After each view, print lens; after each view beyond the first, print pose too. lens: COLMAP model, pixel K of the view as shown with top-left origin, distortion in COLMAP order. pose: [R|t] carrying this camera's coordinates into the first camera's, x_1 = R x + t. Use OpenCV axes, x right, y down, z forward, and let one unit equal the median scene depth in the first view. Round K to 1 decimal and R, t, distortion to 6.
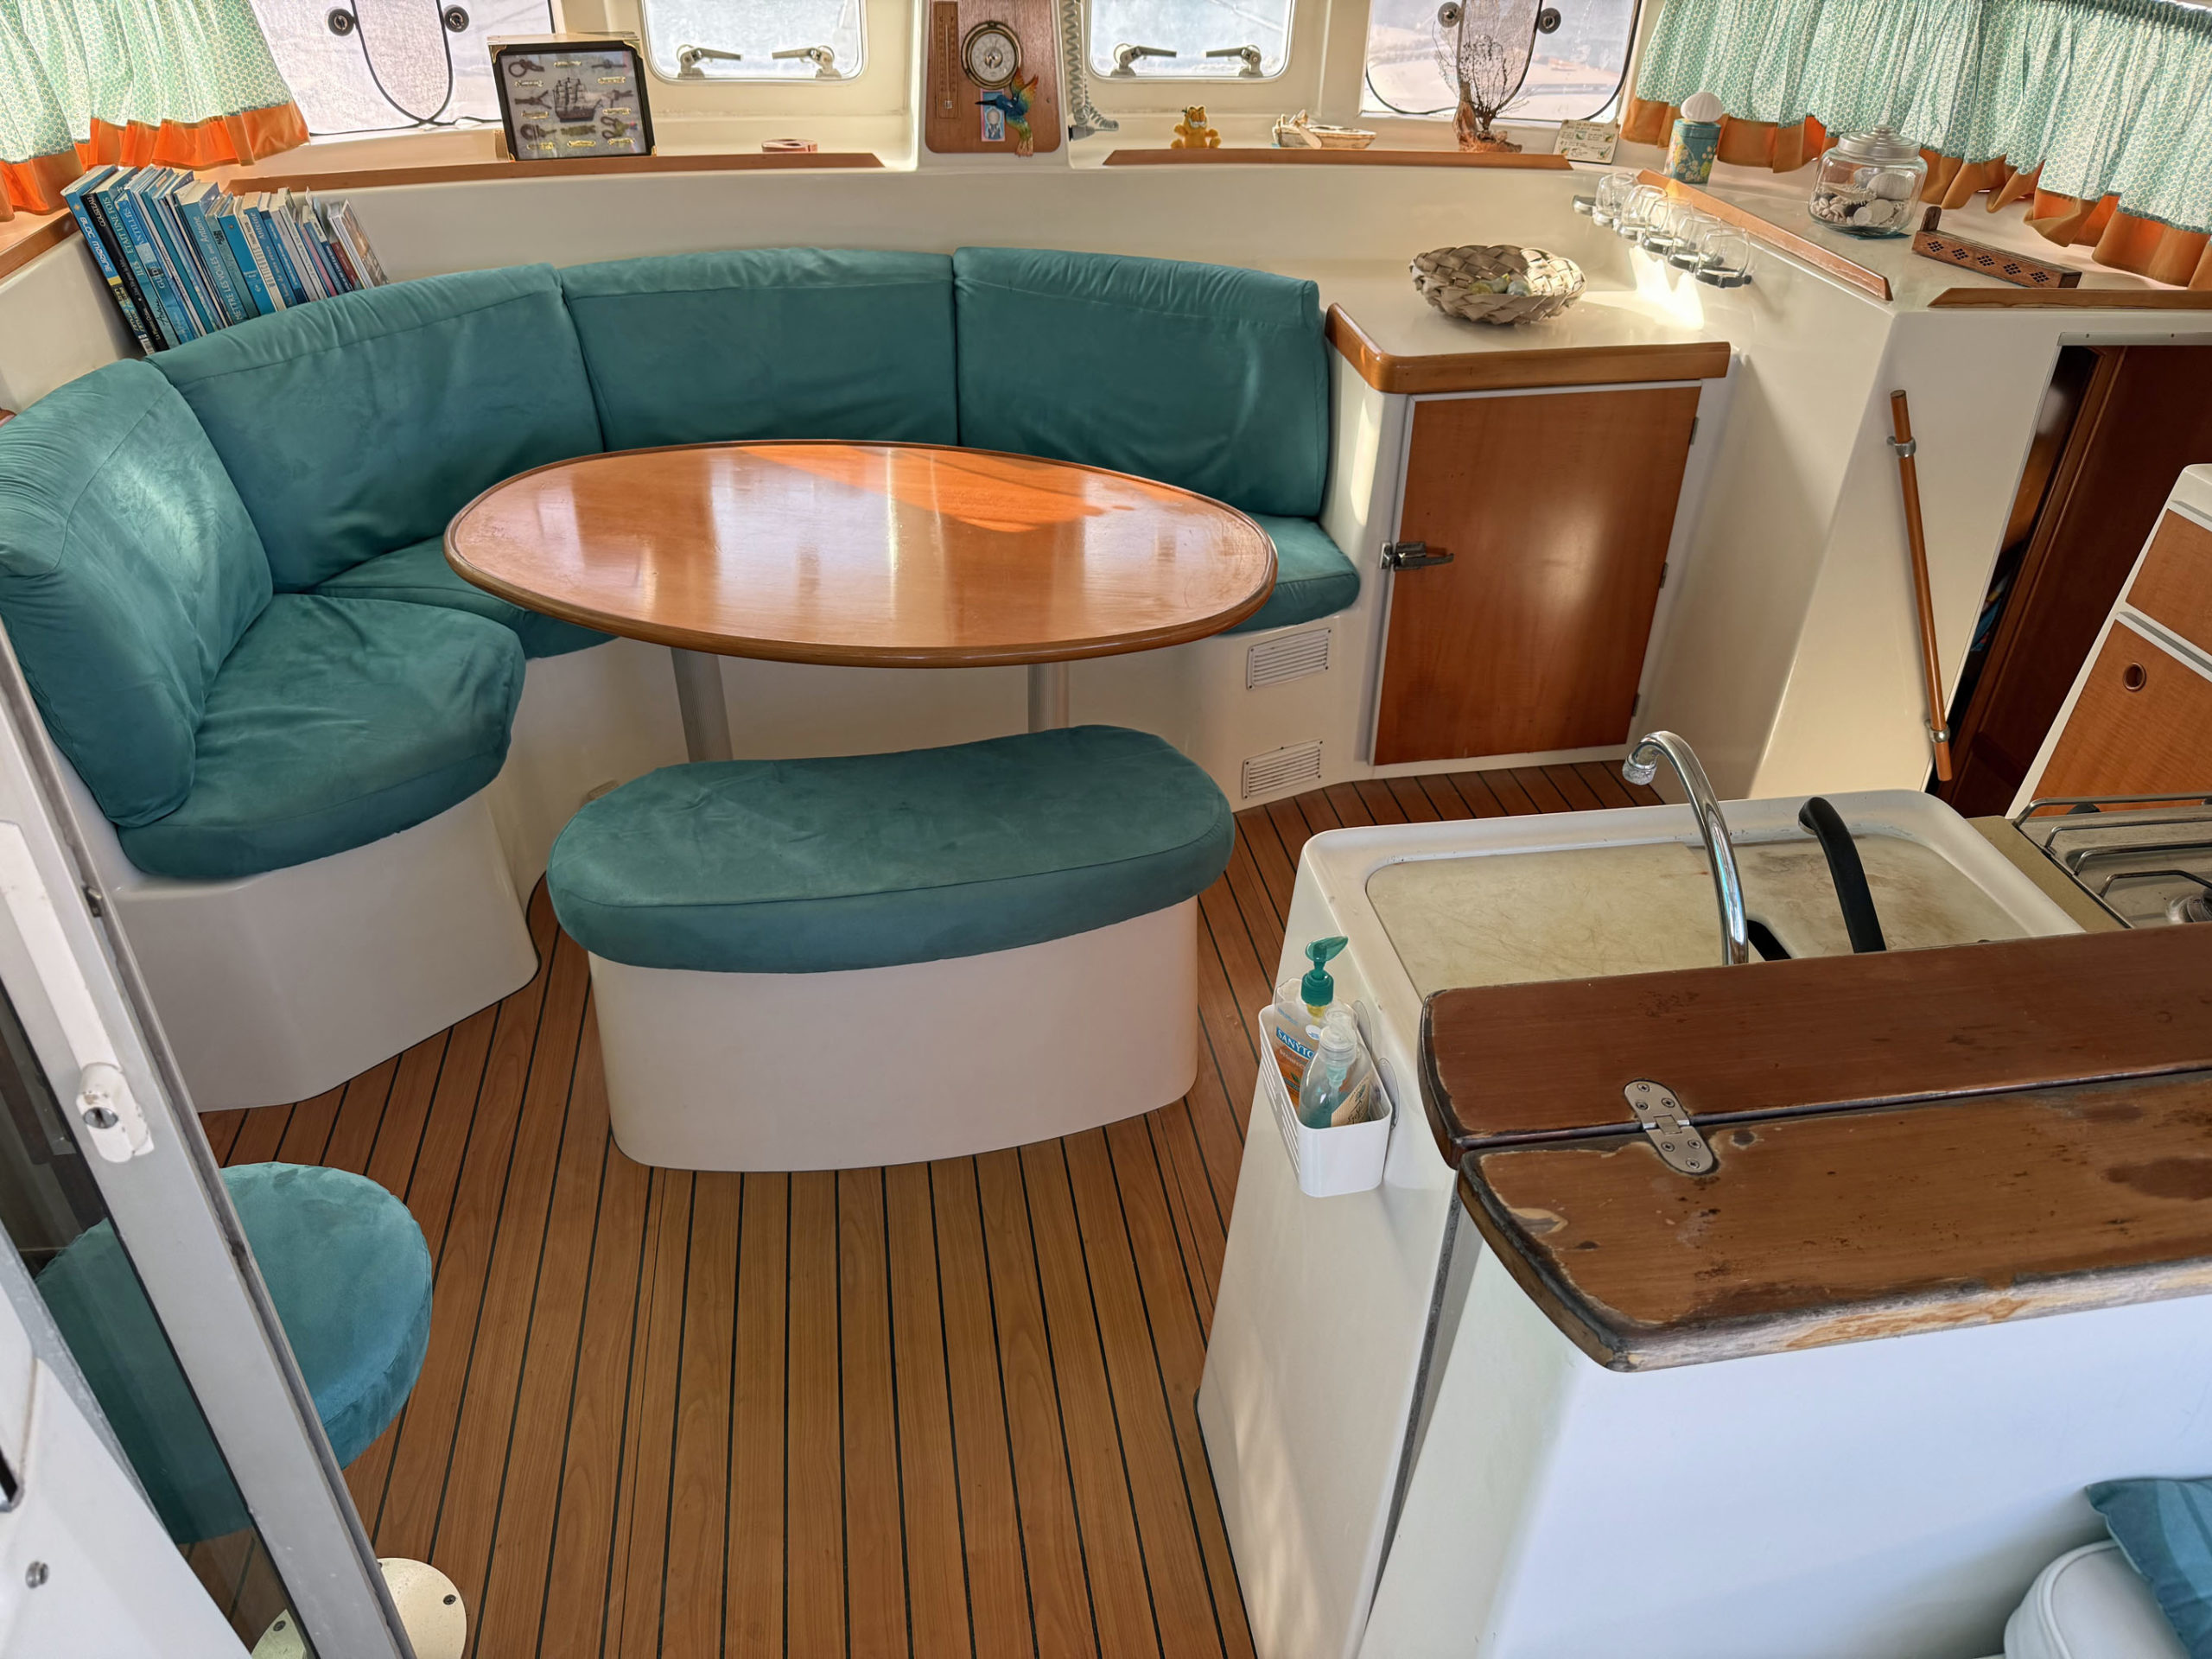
lens RADIAL K [[1554.0, 0, 1106.0], [0, 1554.0, 829.5], [0, 0, 1]] dist [-0.025904, 0.002789]
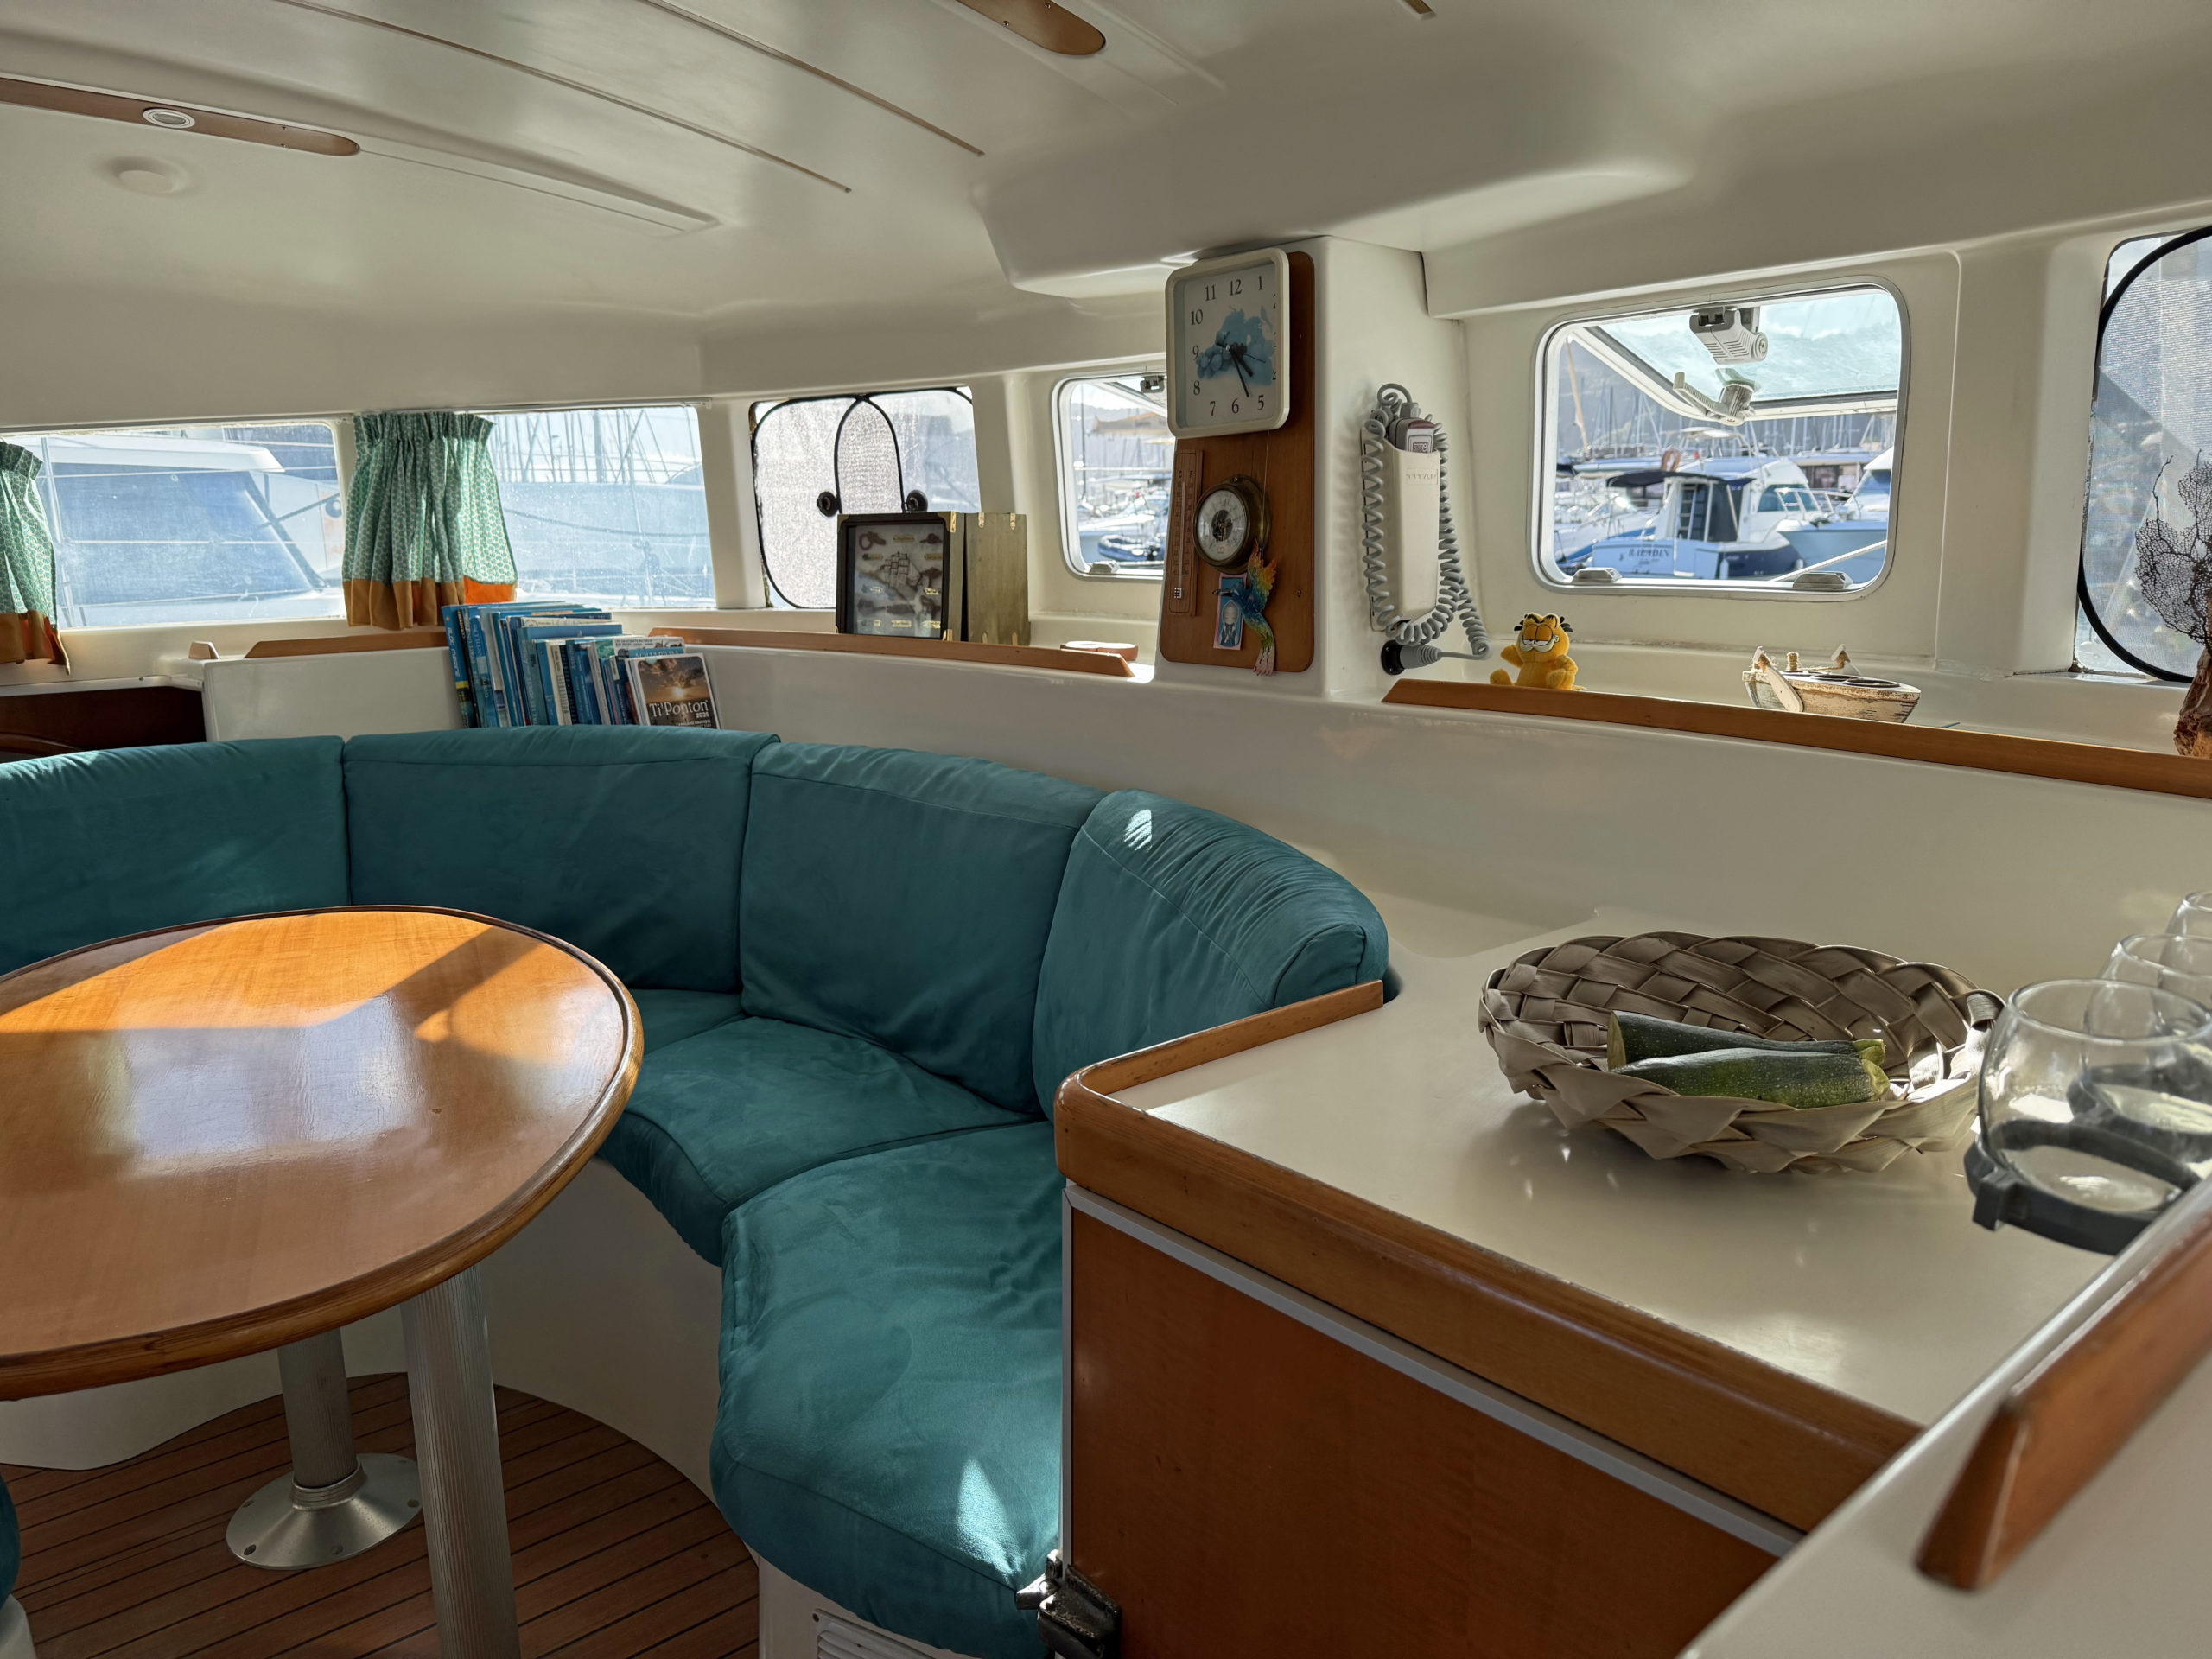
lens RADIAL K [[1524.4, 0, 1106.0], [0, 1524.4, 829.5], [0, 0, 1]] dist [0.093001, -0.106144]
pose [[0.523455, 0.142164, -0.840110, 0.449234], [-0.447838, 0.884712, -0.129327, -0.286710], [0.724870, 0.443930, 0.526773, 0.690221]]
